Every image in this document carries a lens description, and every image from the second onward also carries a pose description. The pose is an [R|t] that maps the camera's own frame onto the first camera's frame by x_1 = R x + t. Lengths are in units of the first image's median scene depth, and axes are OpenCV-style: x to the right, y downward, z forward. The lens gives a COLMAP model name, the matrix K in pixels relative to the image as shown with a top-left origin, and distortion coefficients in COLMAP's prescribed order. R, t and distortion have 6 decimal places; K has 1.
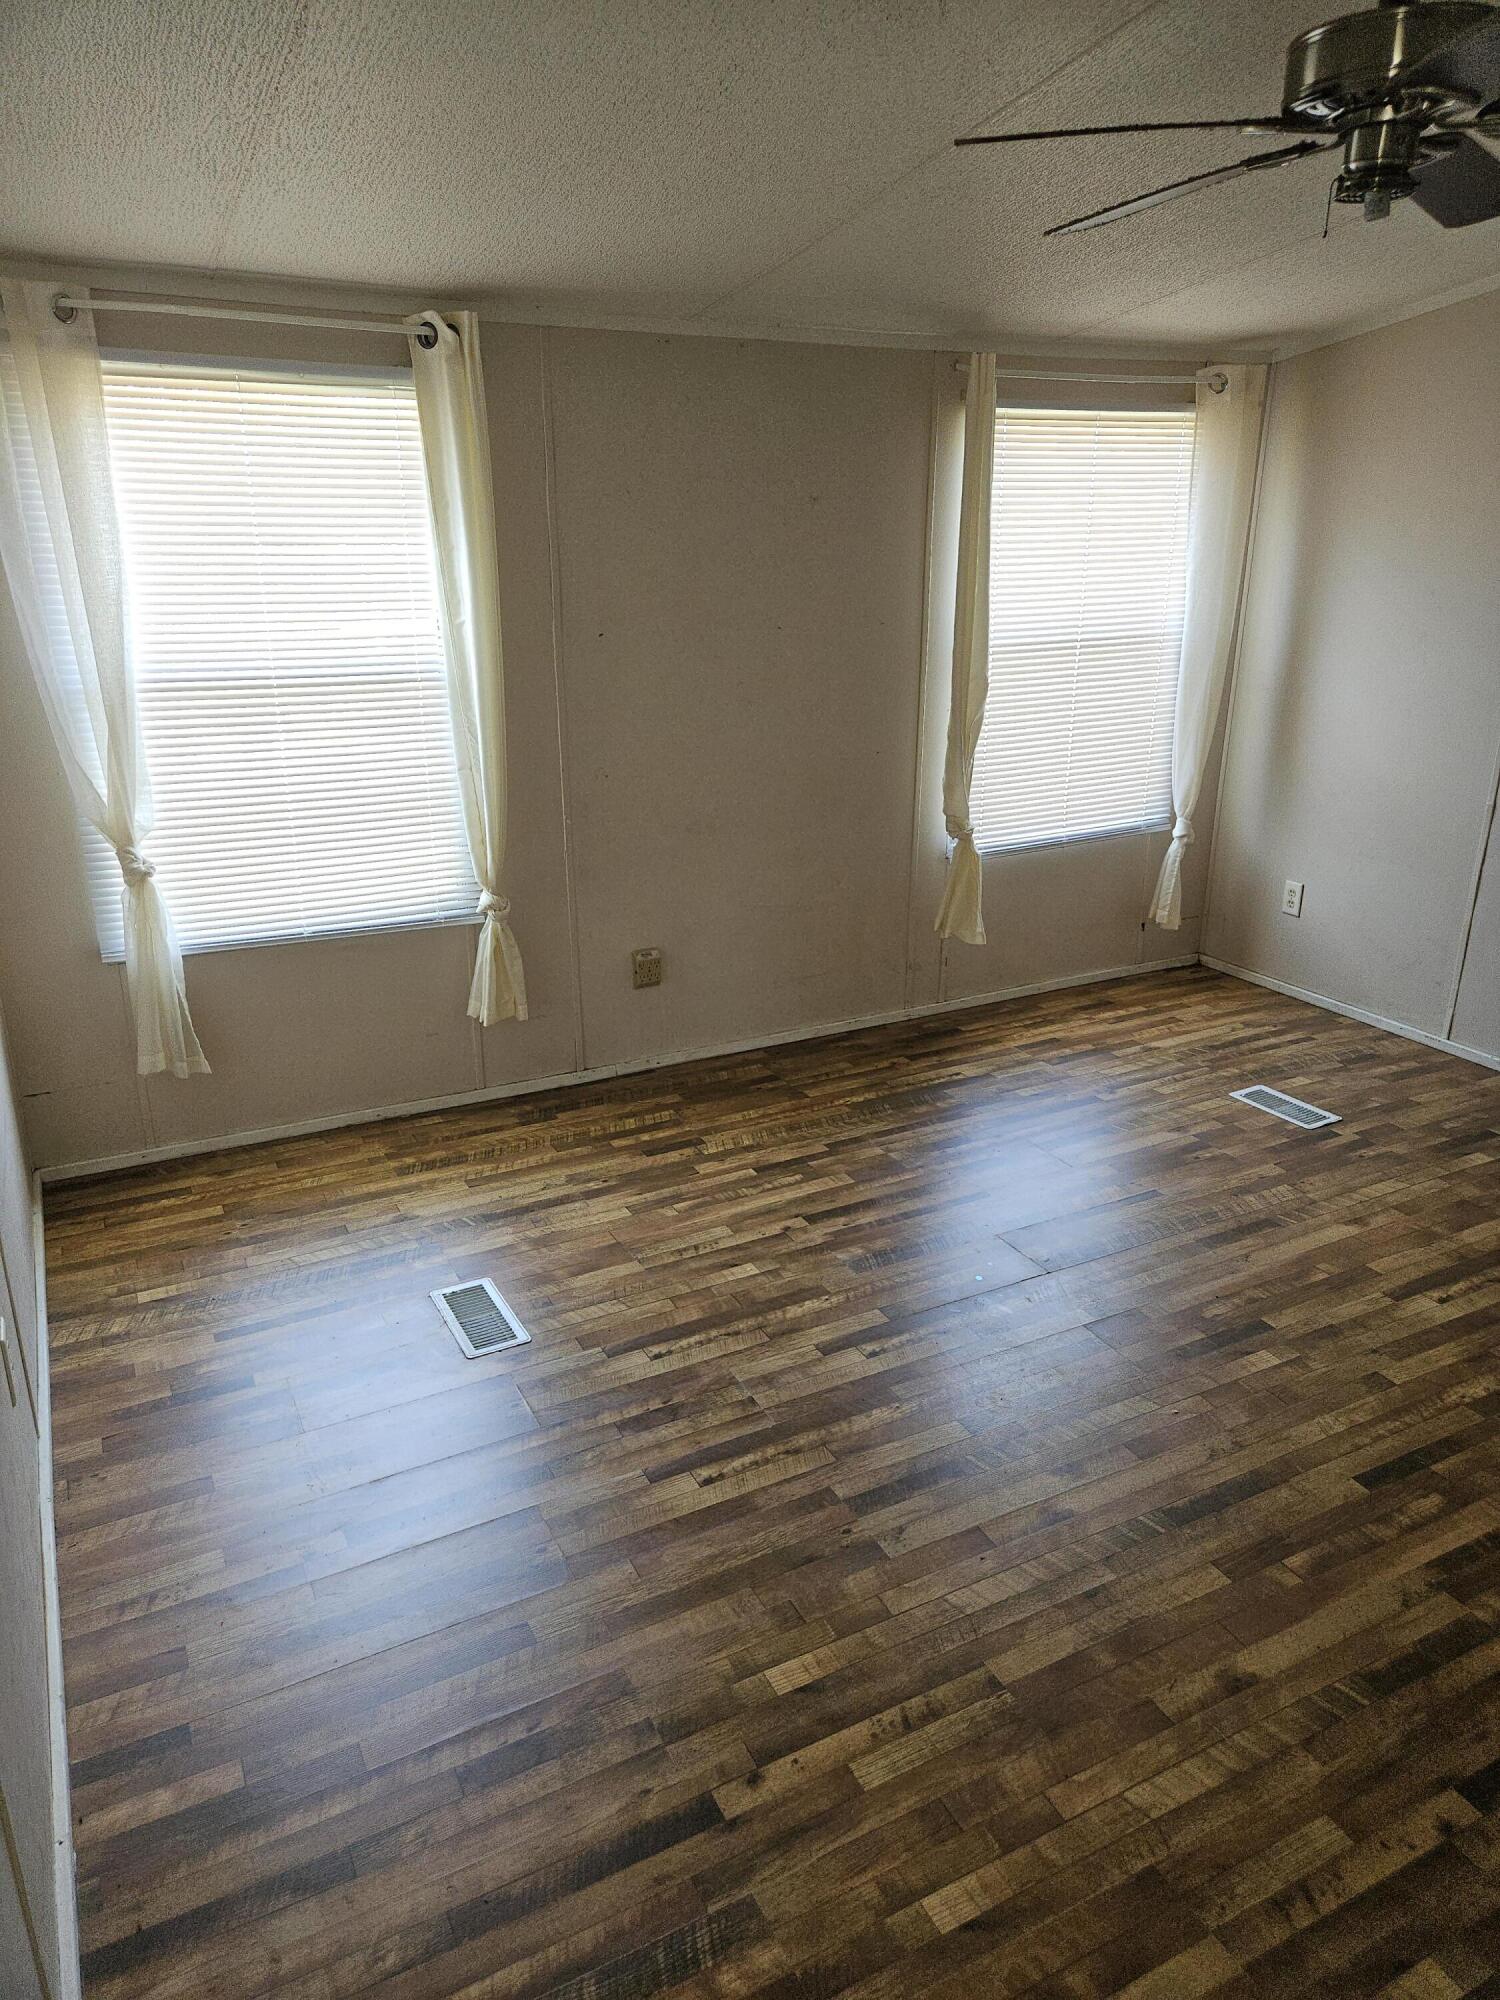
lens RADIAL K [[1350.4, 0, 750.0], [0, 1350.4, 1000.0], [0, 0, 1]] dist [0.067410, -0.037612]
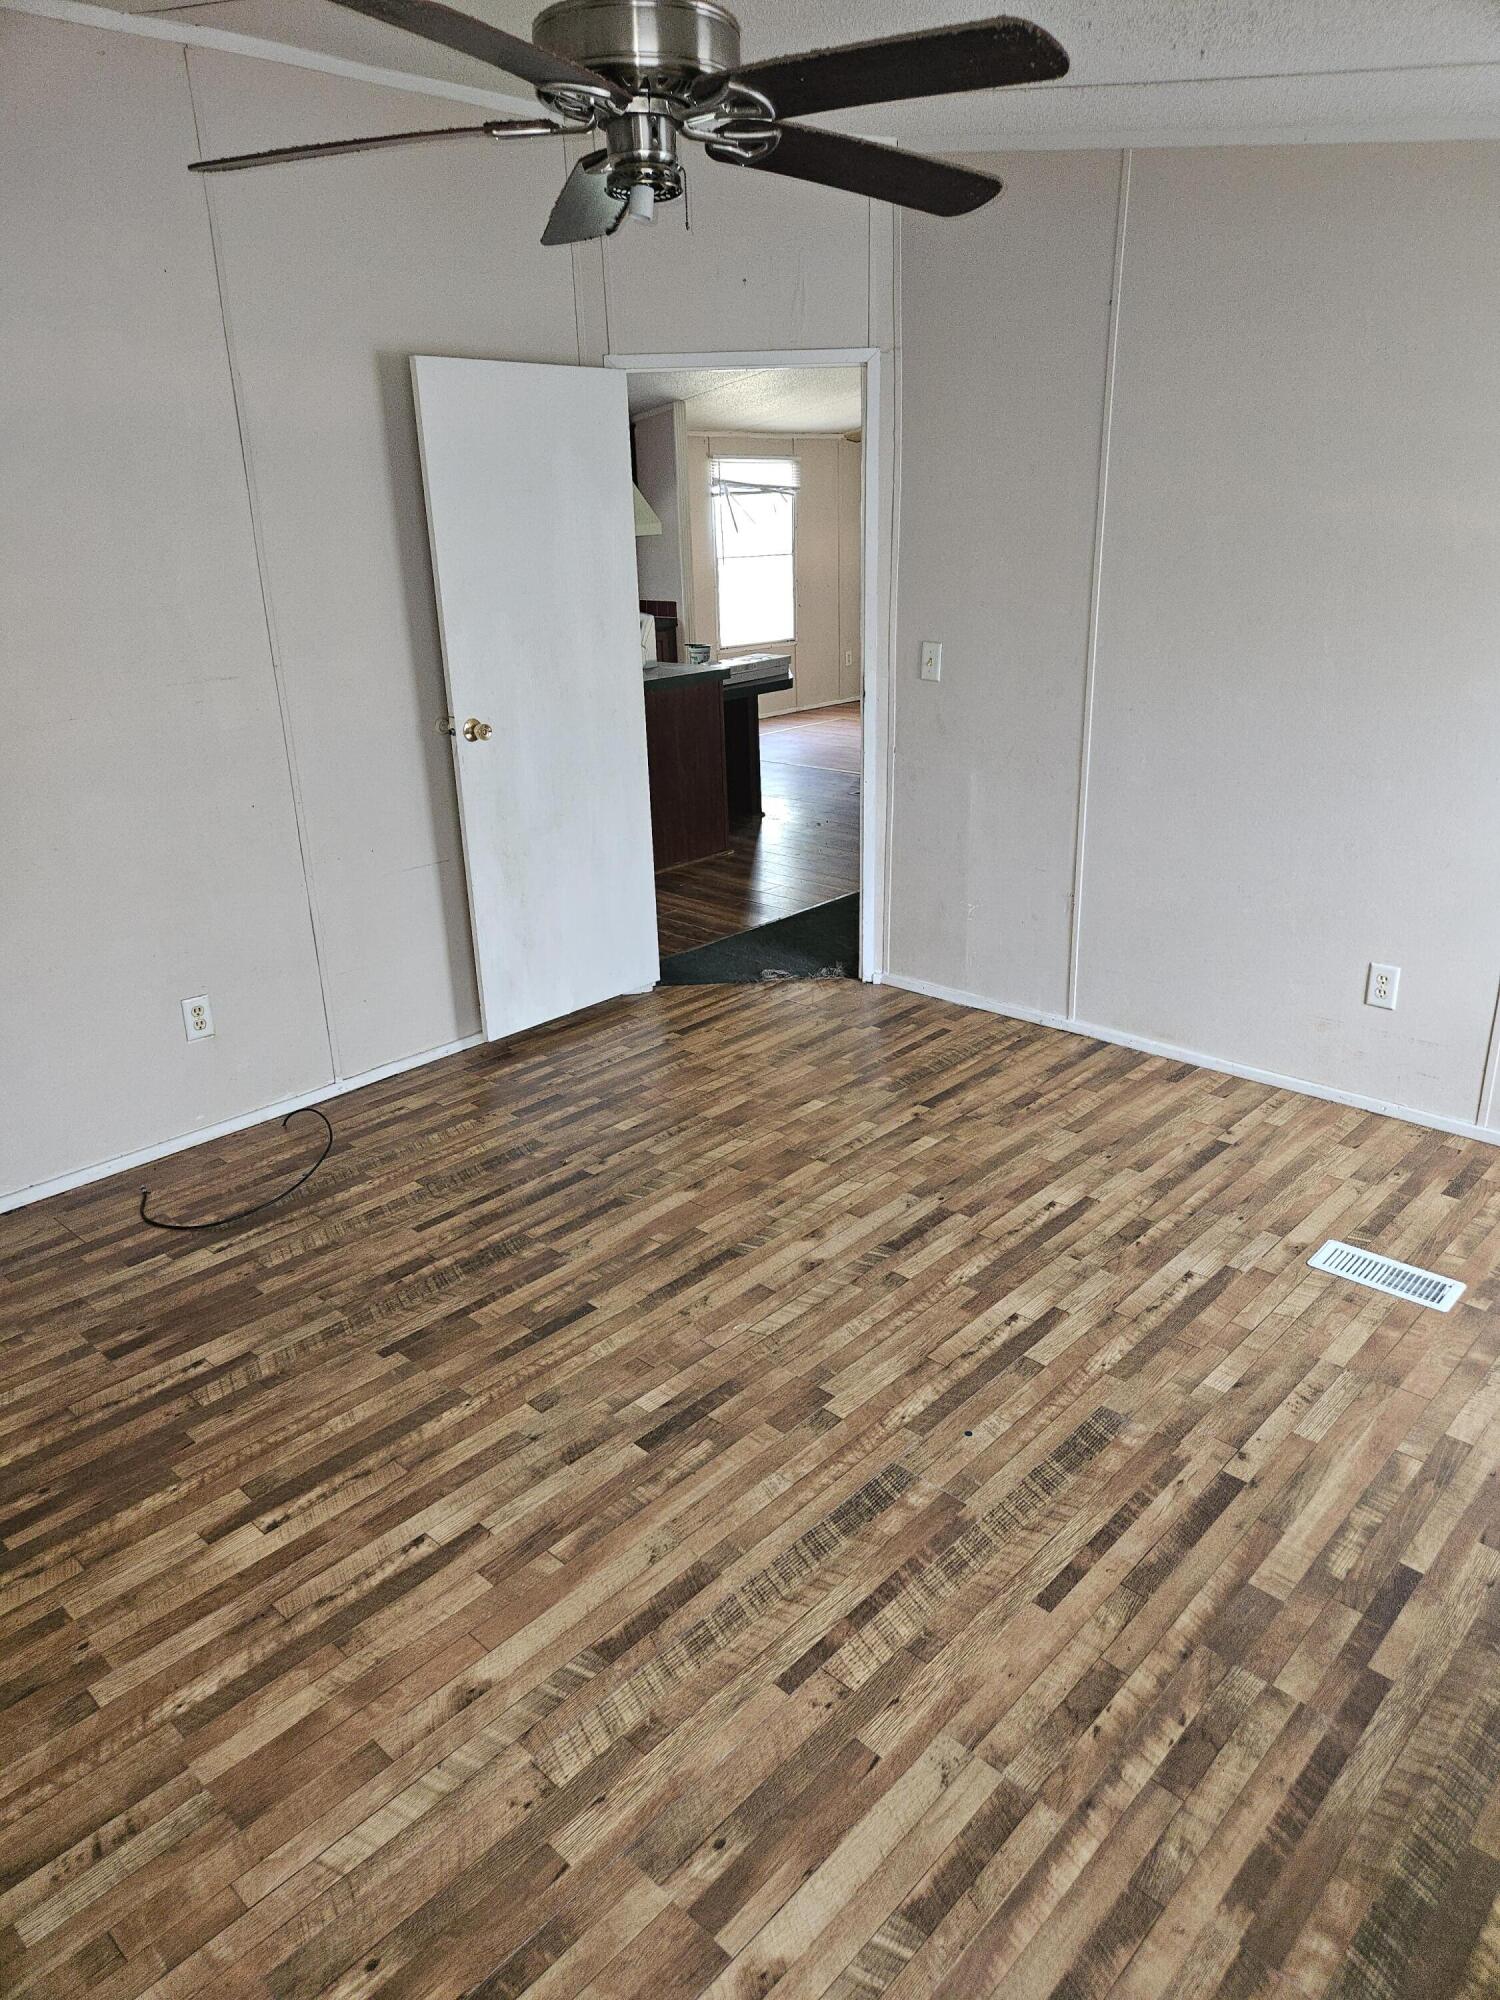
lens RADIAL K [[1339.6, 0, 750.0], [0, 1339.6, 1000.0], [0, 0, 1]] dist [0.076489, -0.057492]
pose [[-0.945580, 0.133578, -0.296708, 0.478813], [-0.083244, 0.782203, 0.617438, -0.472451], [0.314562, 0.608536, -0.728515, 1.331348]]
